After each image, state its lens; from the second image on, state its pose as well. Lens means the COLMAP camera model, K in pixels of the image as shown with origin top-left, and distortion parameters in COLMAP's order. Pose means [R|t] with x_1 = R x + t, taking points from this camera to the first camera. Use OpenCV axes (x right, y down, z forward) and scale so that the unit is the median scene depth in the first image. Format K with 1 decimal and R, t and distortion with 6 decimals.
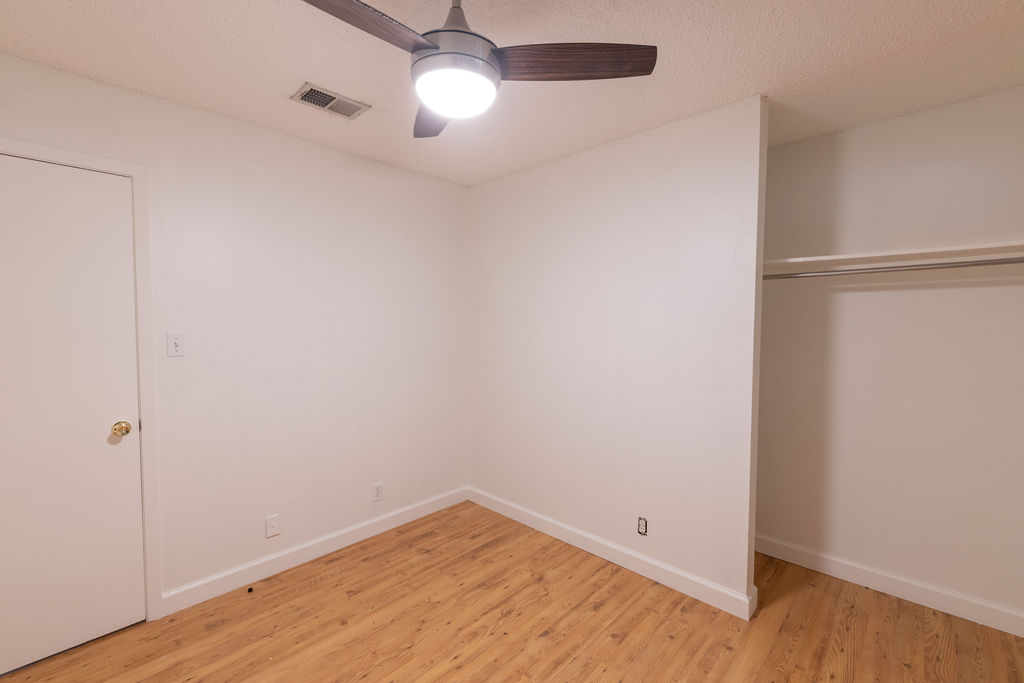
lens RADIAL K [[436.2, 0, 513.1], [0, 436.2, 342.5], [0, 0, 1]] dist [0.004517, 0.000329]
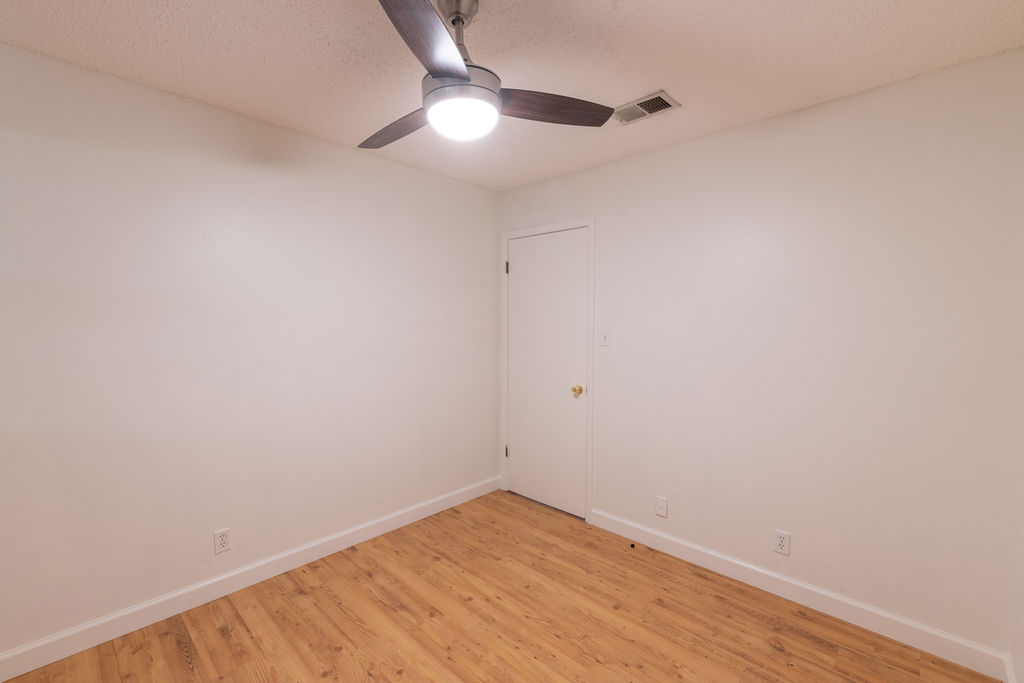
lens RADIAL K [[436.2, 0, 510.9], [0, 436.2, 336.9], [0, 0, 1]] dist [0.004517, 0.000329]
pose [[0.000104, 0.030501, -0.999535, 0.568162], [-0.053458, 0.998106, 0.030452, -0.021460], [0.998570, 0.053430, 0.001735, 0.631507]]
